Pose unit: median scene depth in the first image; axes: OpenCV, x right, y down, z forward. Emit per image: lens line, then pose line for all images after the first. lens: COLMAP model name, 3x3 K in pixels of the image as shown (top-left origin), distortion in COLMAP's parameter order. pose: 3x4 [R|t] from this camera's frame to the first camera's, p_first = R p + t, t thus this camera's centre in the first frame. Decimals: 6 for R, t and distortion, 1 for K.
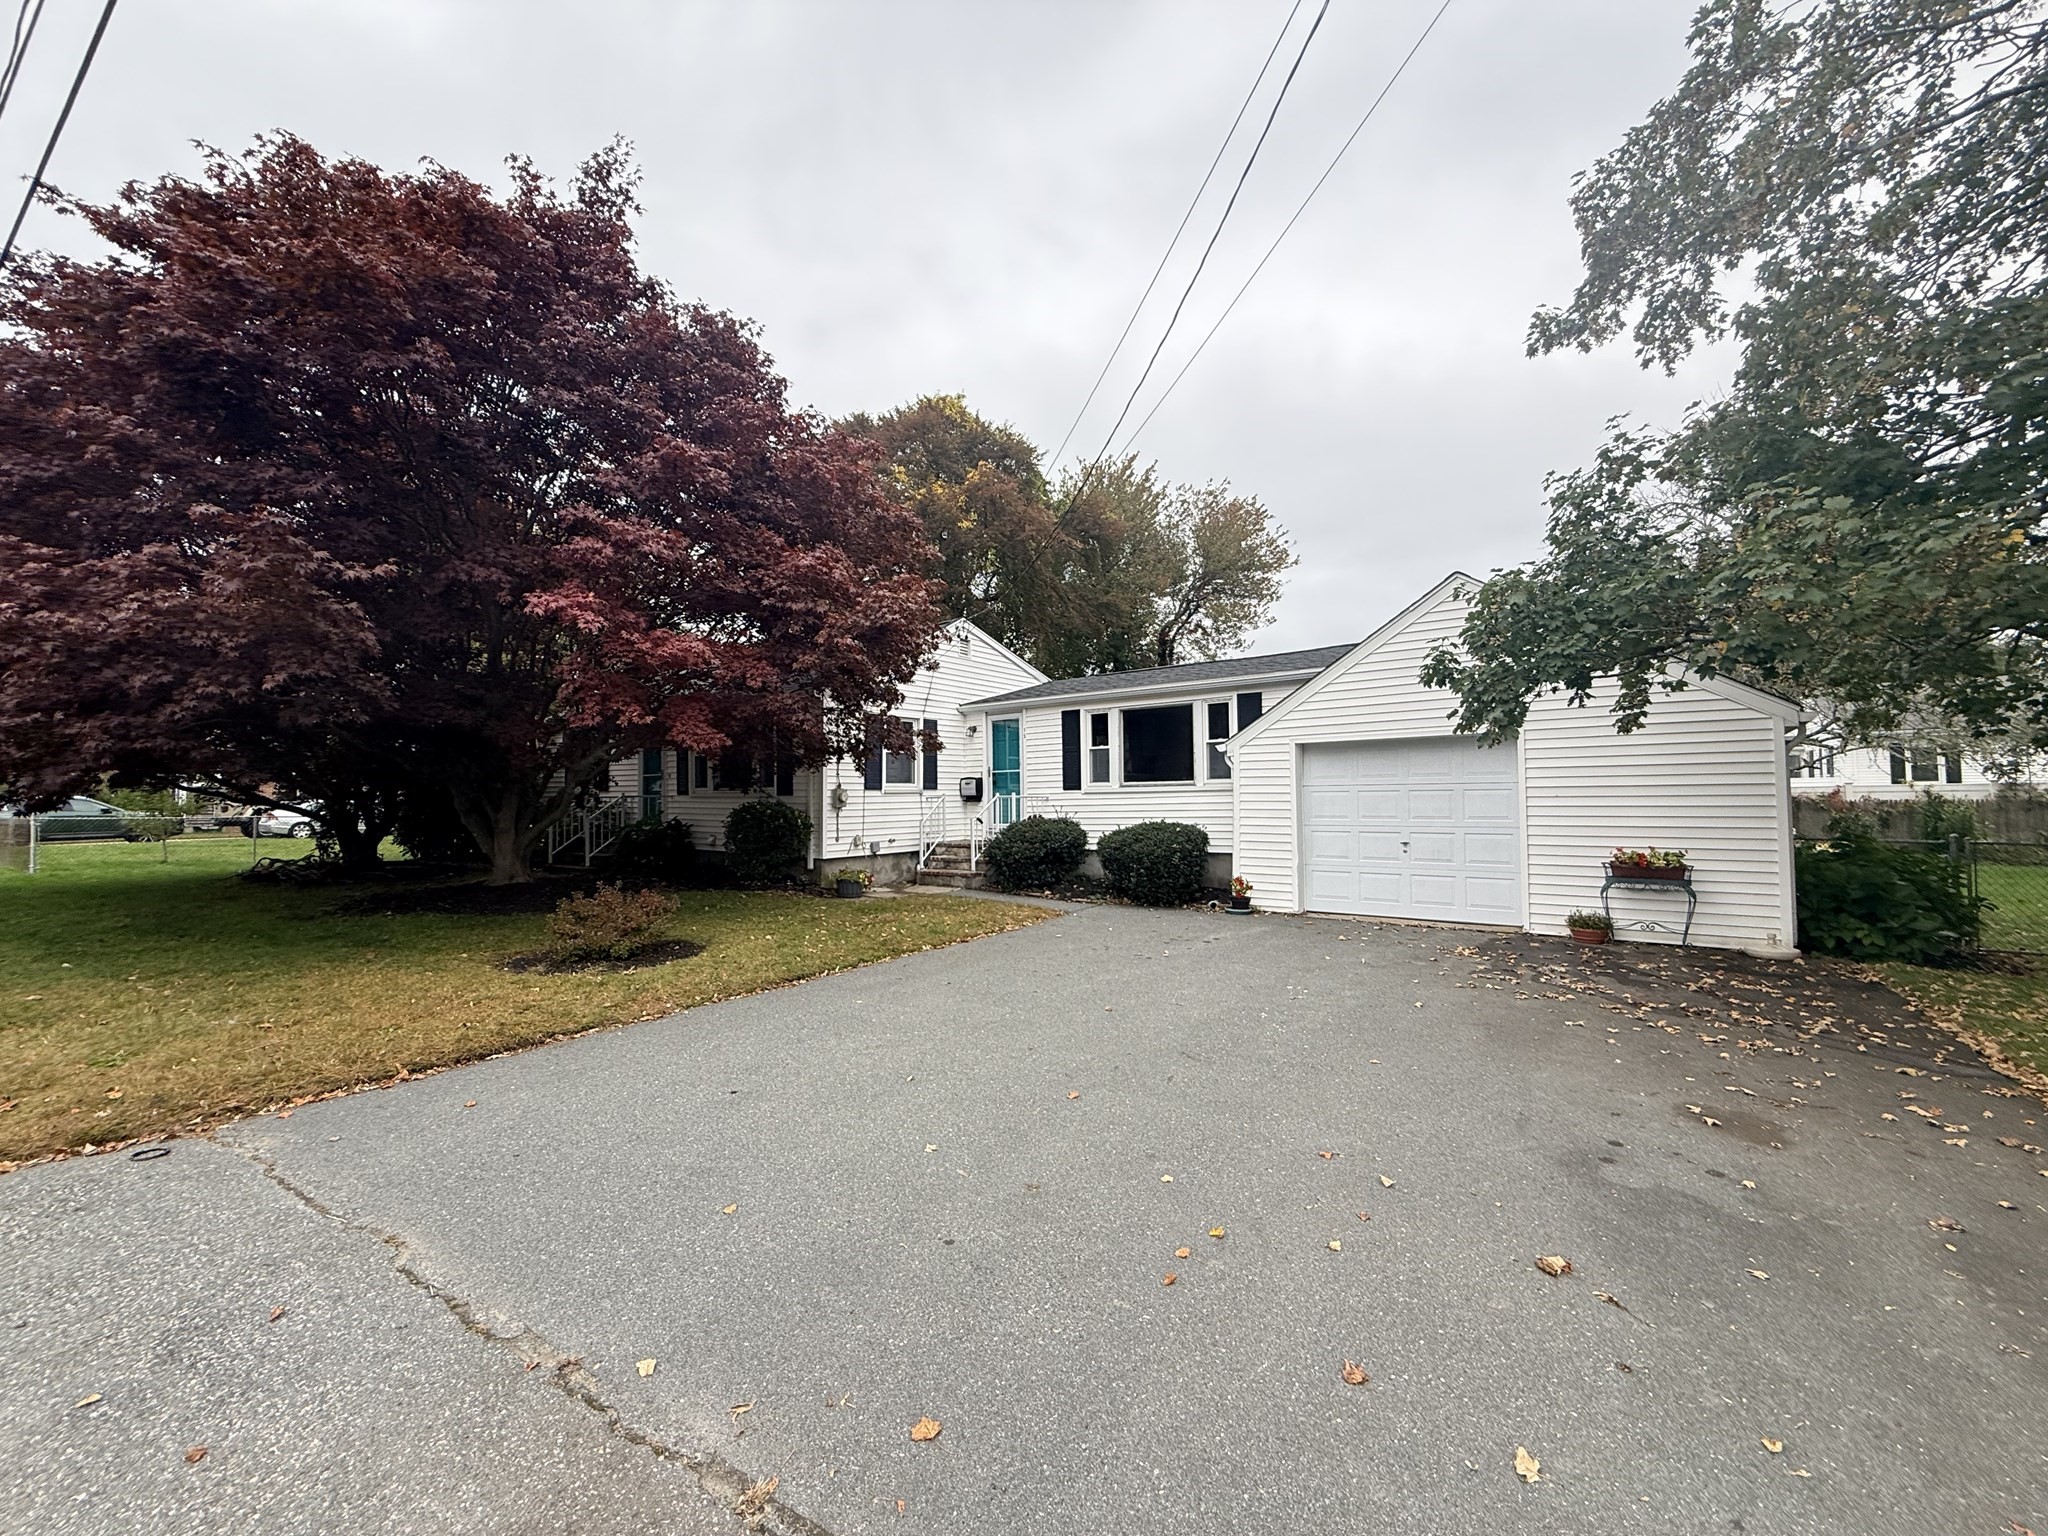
lens RADIAL K [[816.3, 0, 1024.8], [0, 816.3, 766.0], [0, 0, 1]] dist [0.000029, -0.000538]
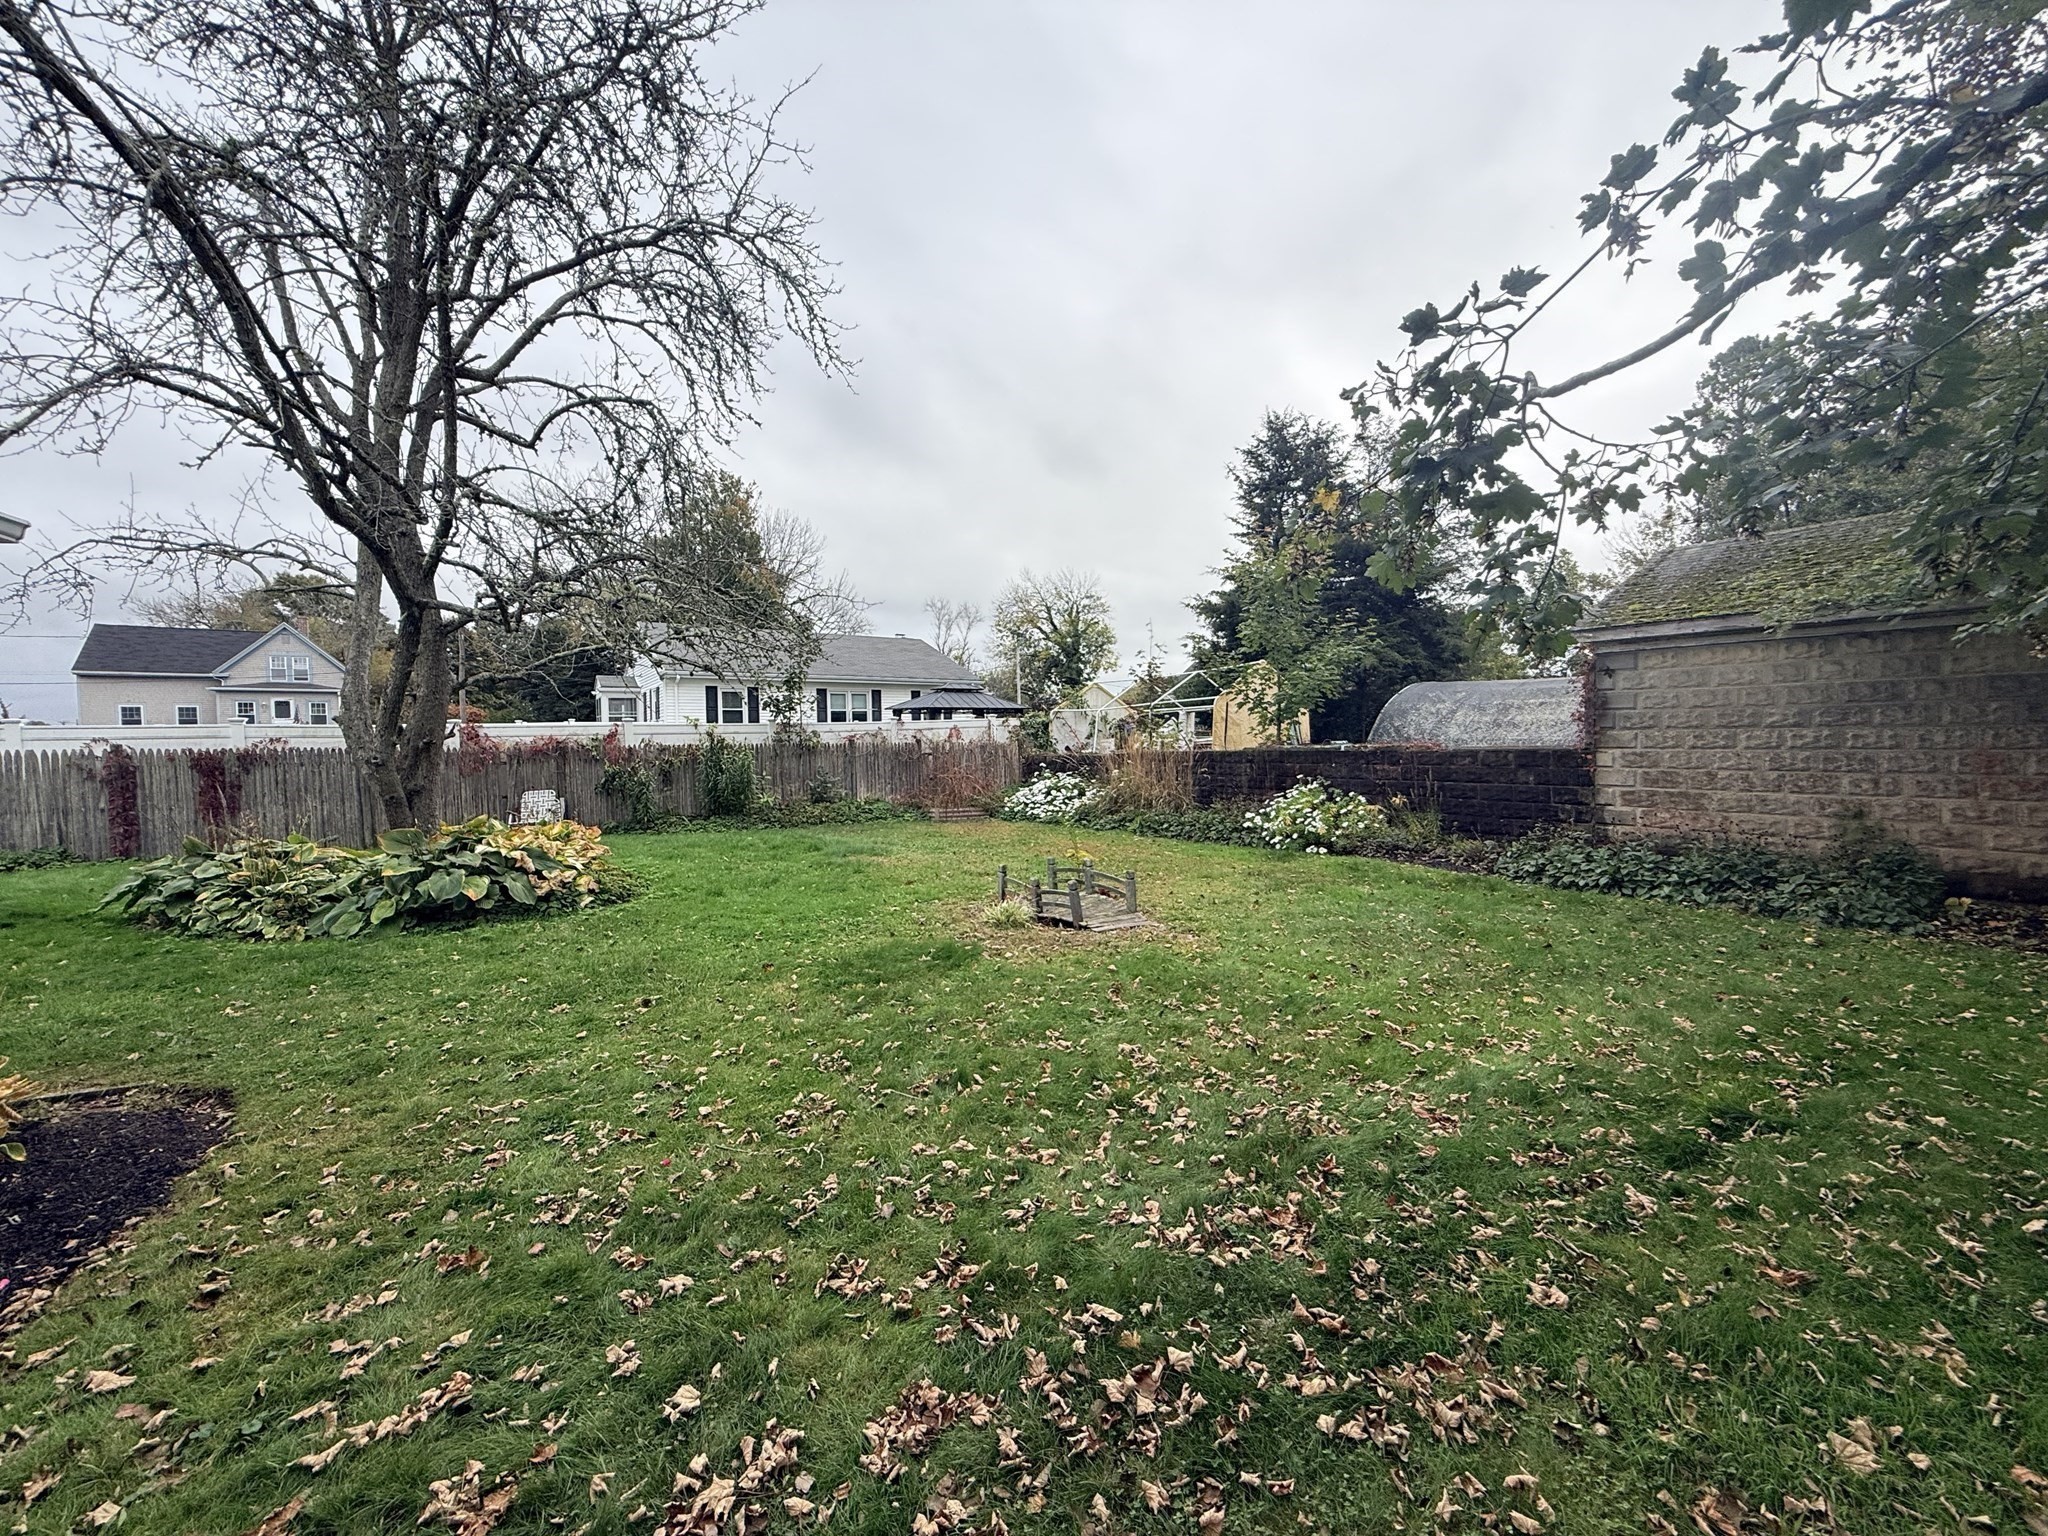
lens RADIAL K [[816.3, 0, 1024.6], [0, 816.3, 766.8], [0, 0, 1]] dist [0.000029, -0.000538]
pose [[0.326390, -0.029894, 0.944762, 0.498001], [-0.034393, 0.998462, 0.043475, 0.019398], [-0.944609, -0.046683, 0.324860, 0.487738]]
